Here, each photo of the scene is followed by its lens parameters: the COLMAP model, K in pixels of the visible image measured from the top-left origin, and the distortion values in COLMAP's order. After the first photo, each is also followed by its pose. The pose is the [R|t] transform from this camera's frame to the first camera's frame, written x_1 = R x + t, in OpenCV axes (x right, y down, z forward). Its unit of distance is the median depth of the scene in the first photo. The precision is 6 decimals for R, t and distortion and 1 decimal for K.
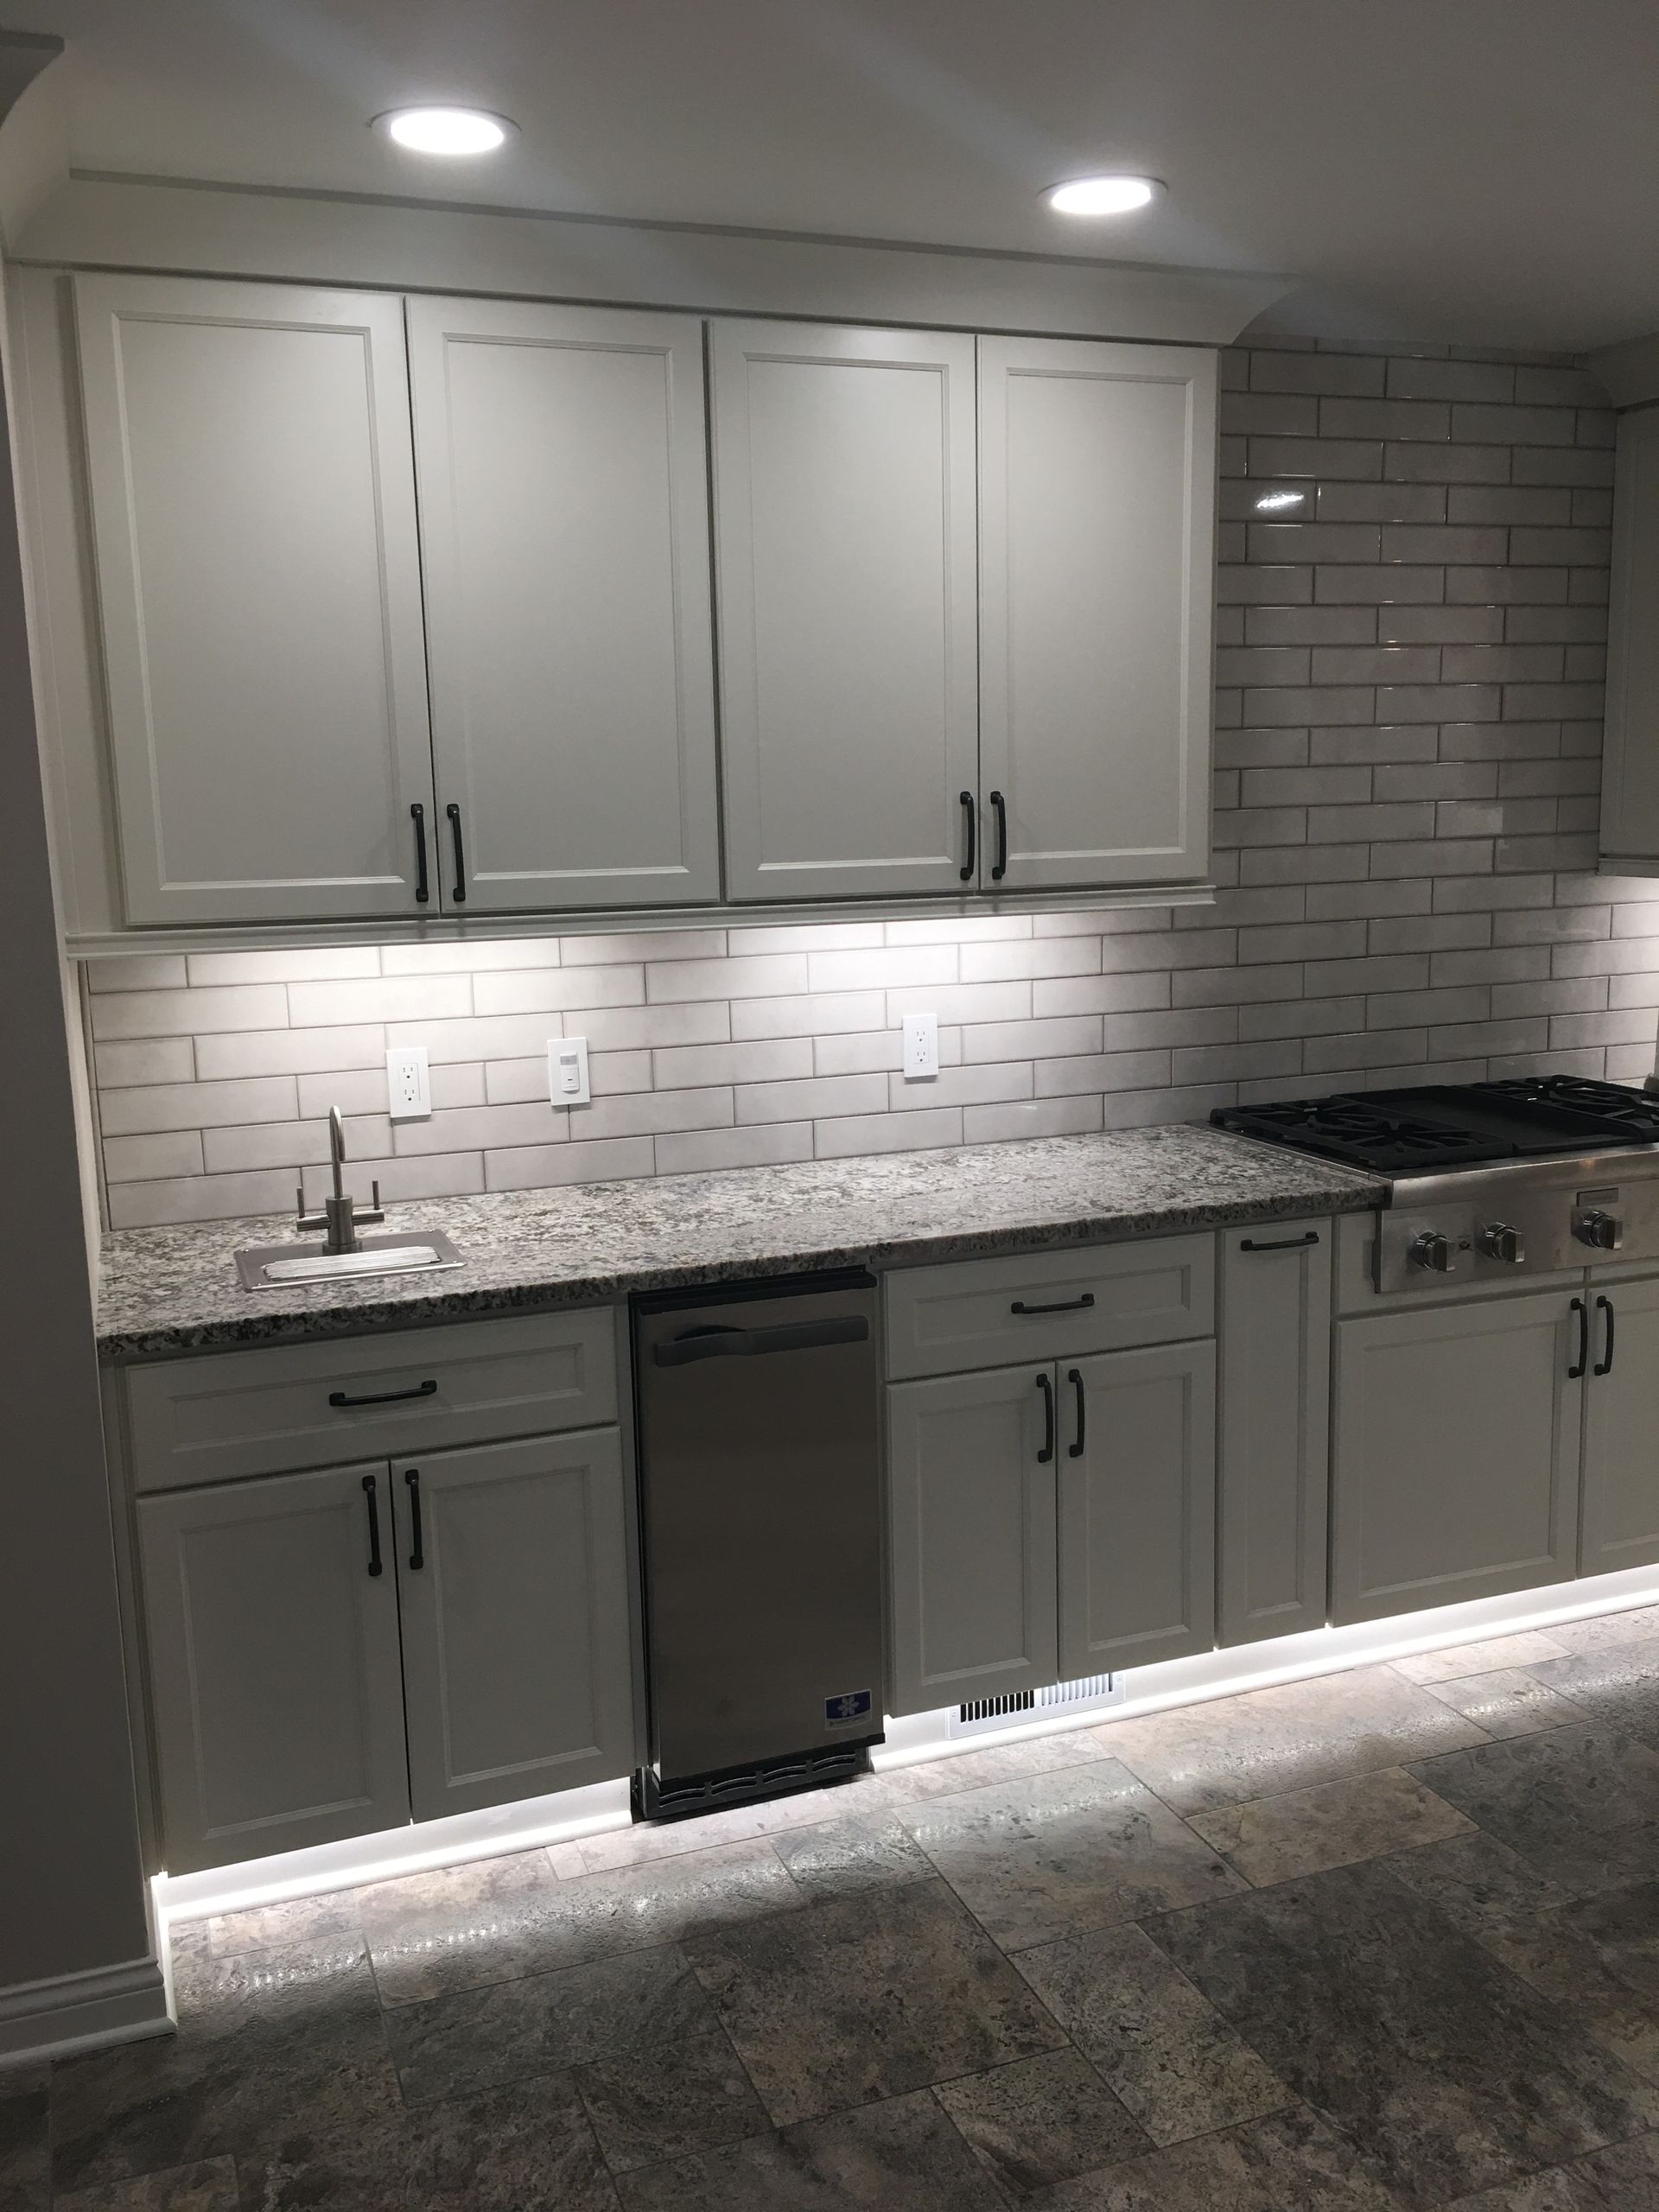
lens RADIAL K [[1903.0, 0, 826.9], [0, 1903.0, 1096.9], [0, 0, 1]] dist [0.091516, -0.125723]
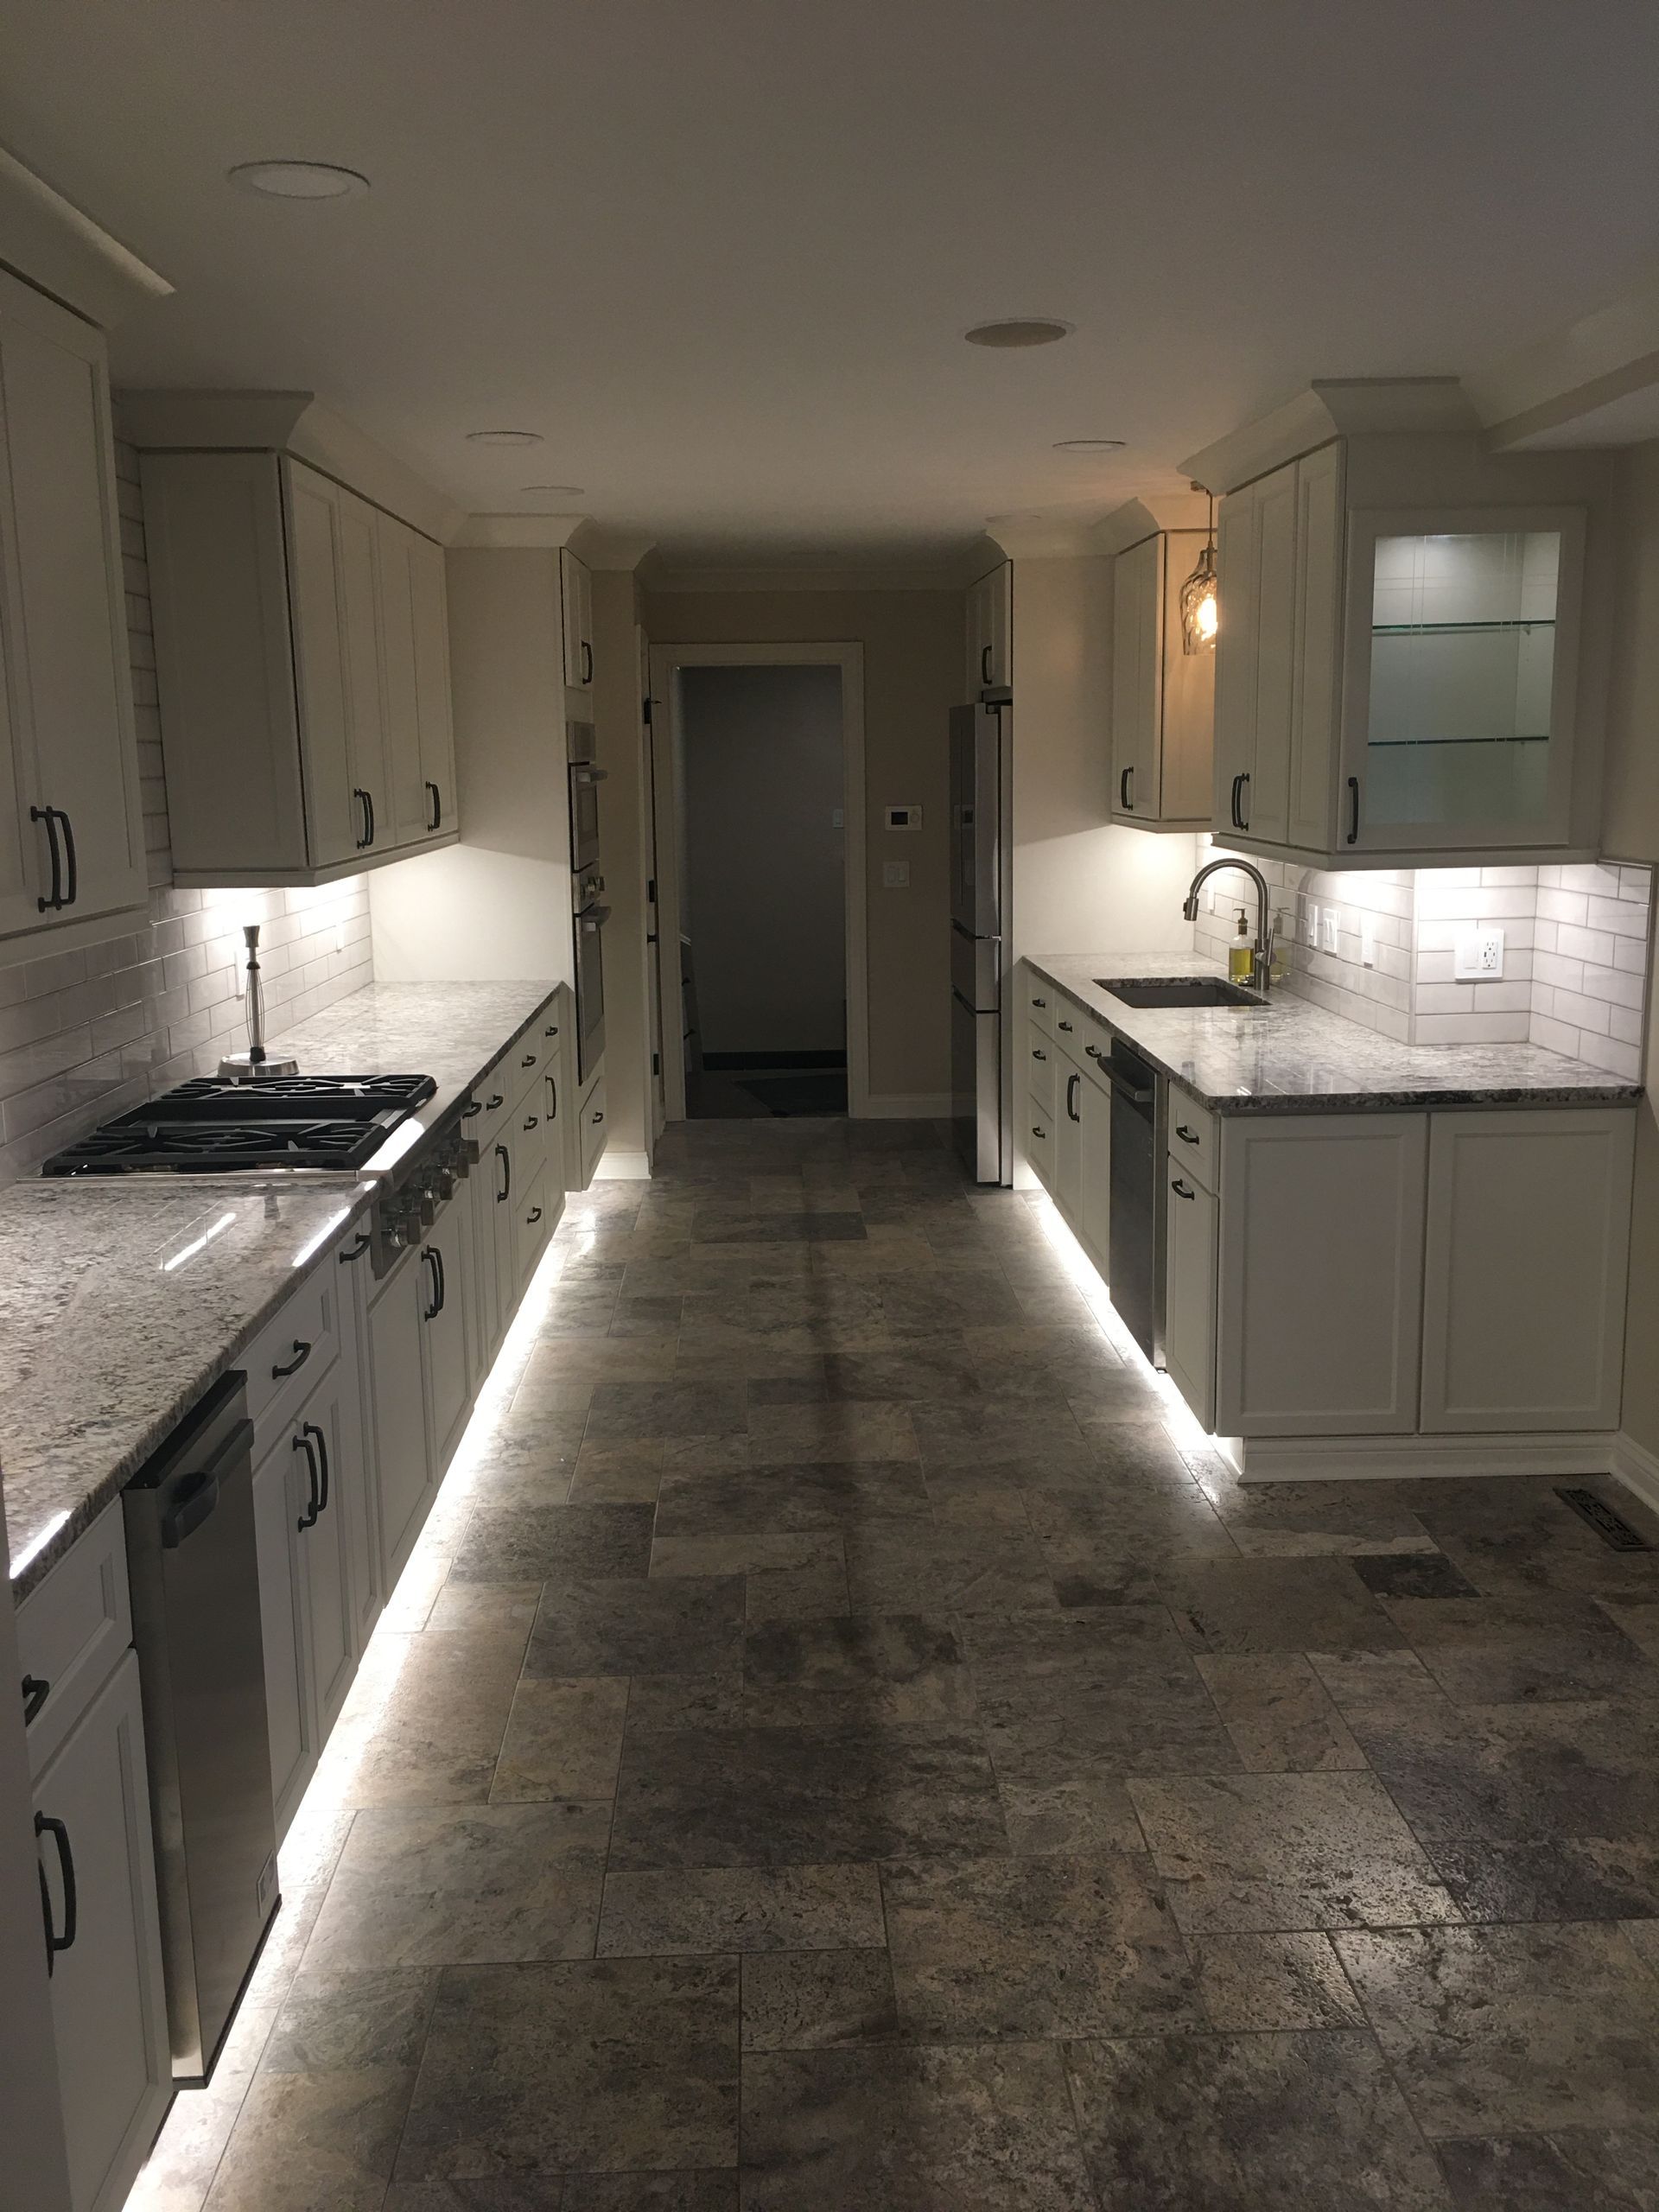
lens RADIAL K [[1888.2, 0, 828.0], [0, 1888.2, 1090.7], [0, 0, 1]] dist [0.096555, -0.129578]
pose [[0.326951, -0.147636, 0.933438, -0.747041], [0.165809, 0.981362, 0.097139, -0.075943], [-0.930382, 0.123013, 0.345337, 0.498150]]
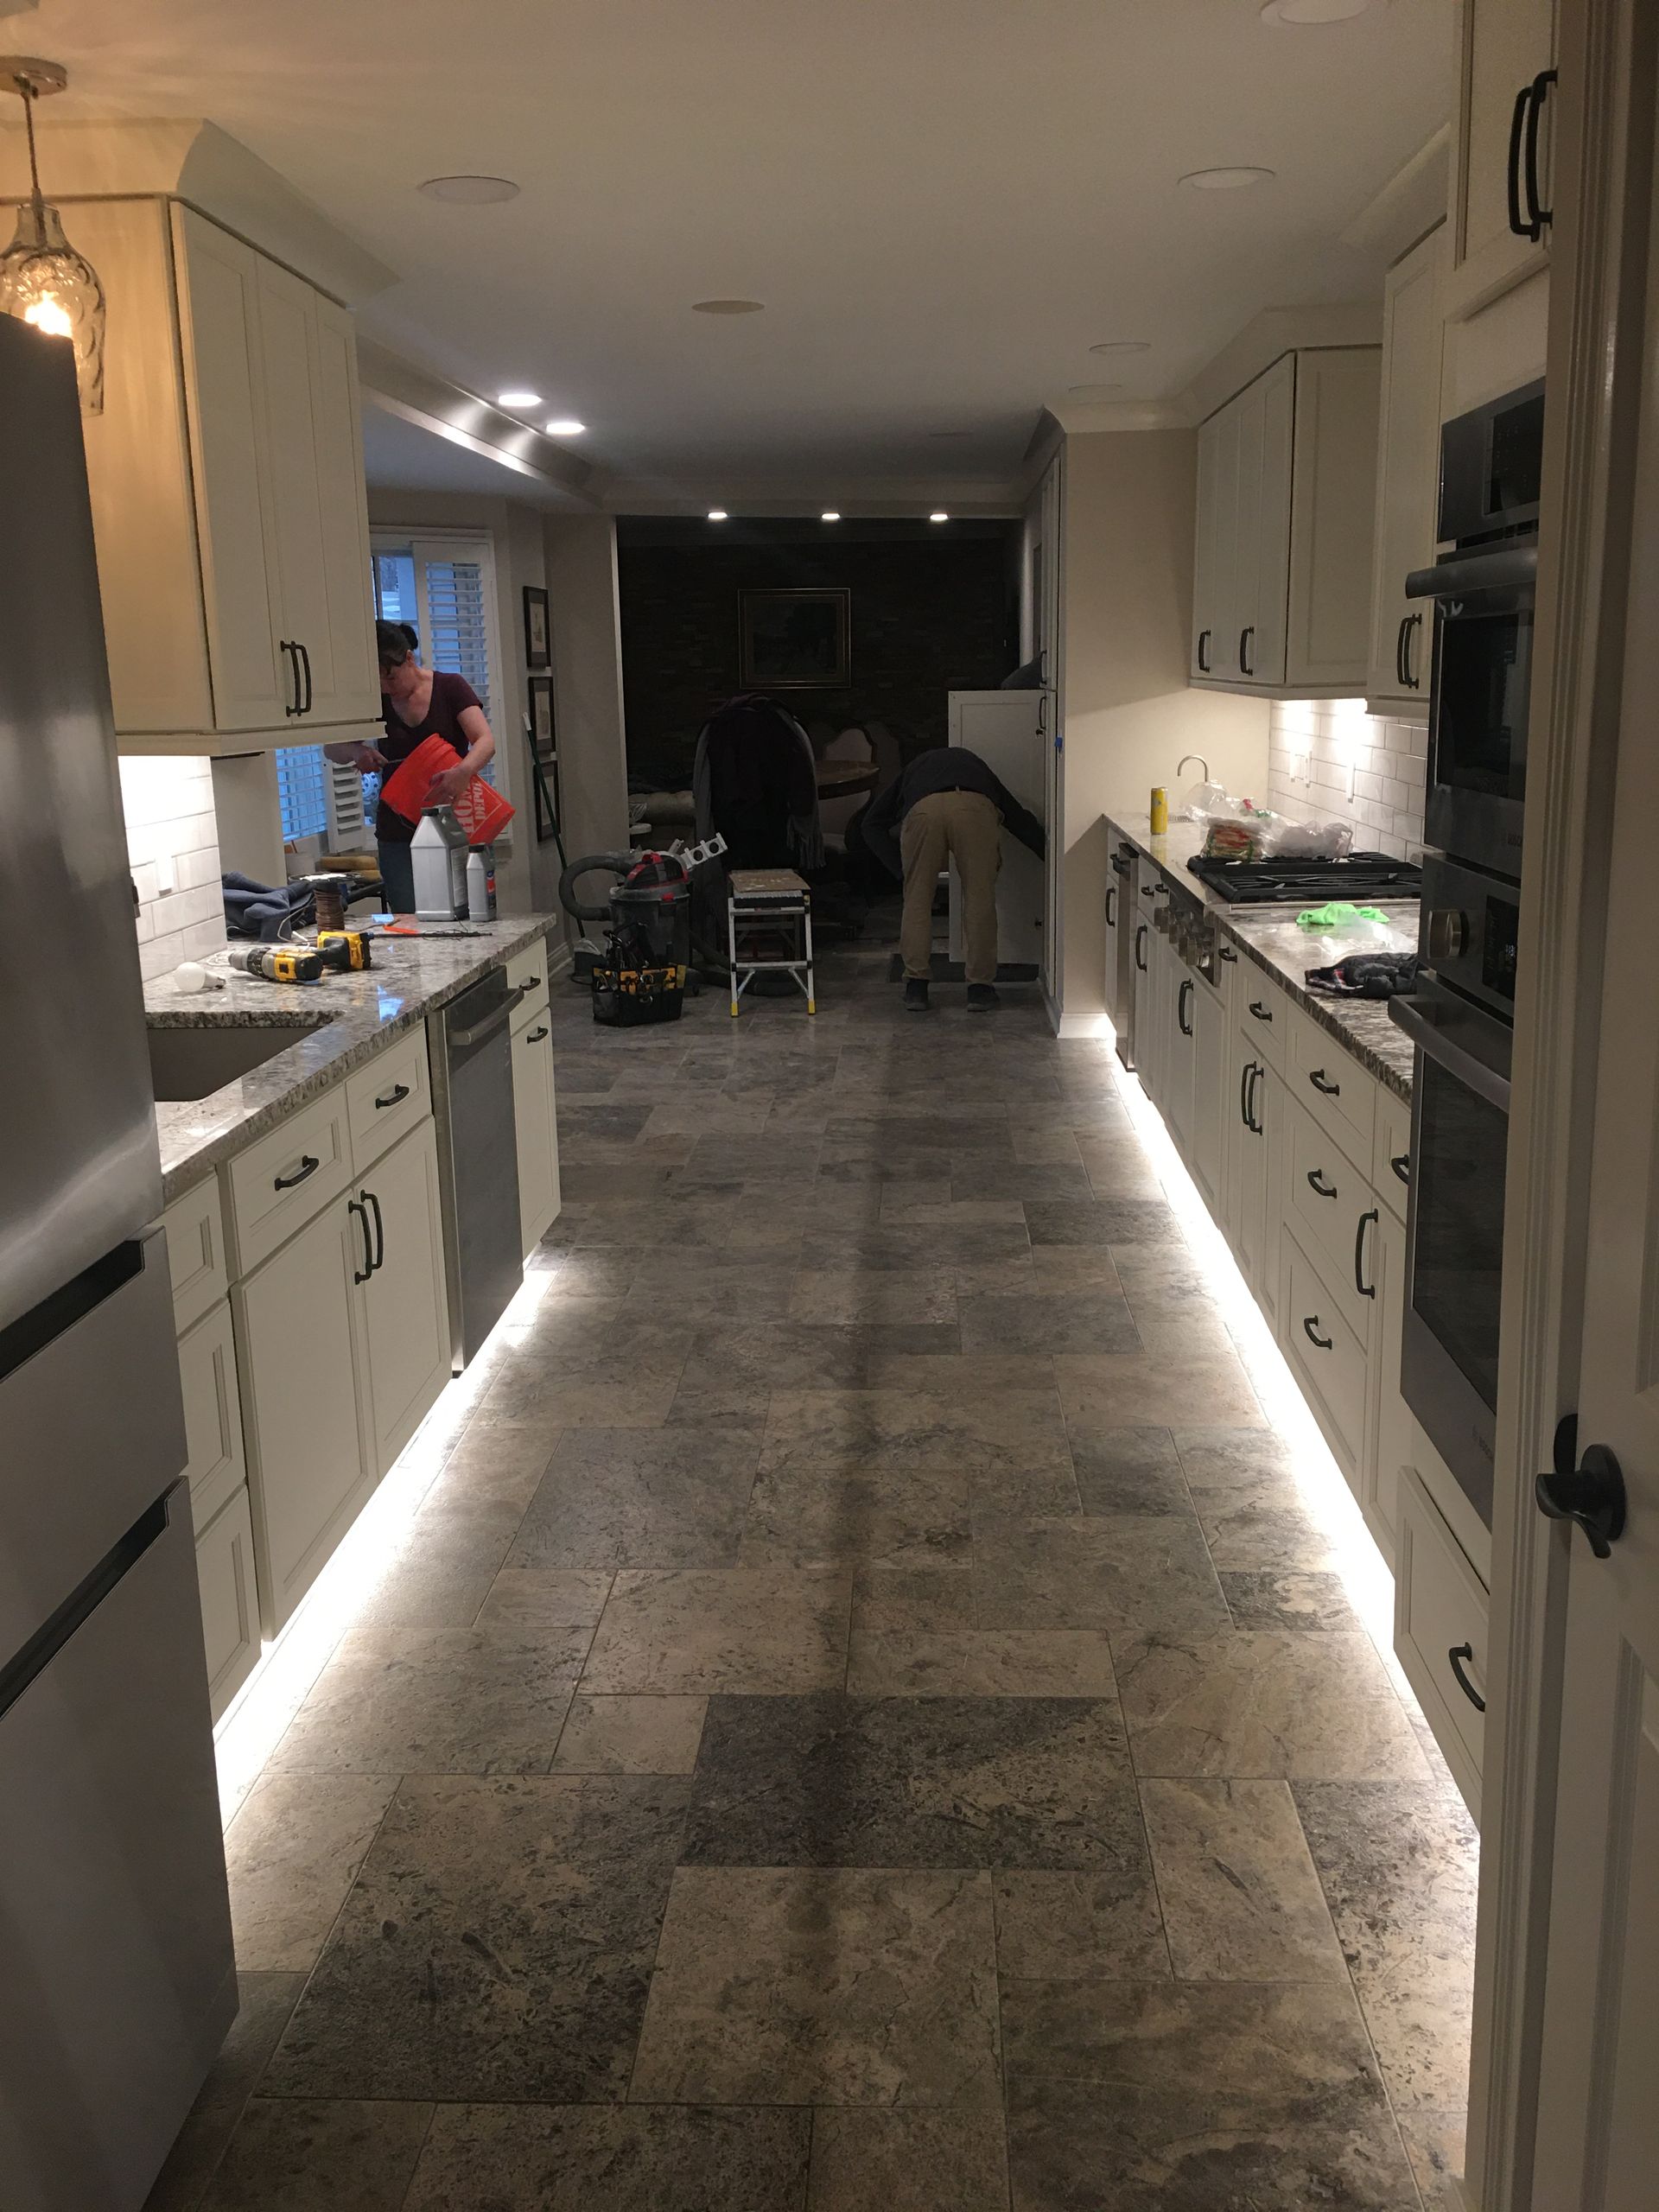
lens RADIAL K [[1903.0, 0, 826.9], [0, 1903.0, 1096.9], [0, 0, 1]] dist [0.091516, -0.125723]
pose [[-0.405652, 0.234135, -0.883531, 2.443964], [-0.120217, 0.944571, 0.305506, -0.304550], [0.906087, 0.230144, -0.355020, 1.710865]]
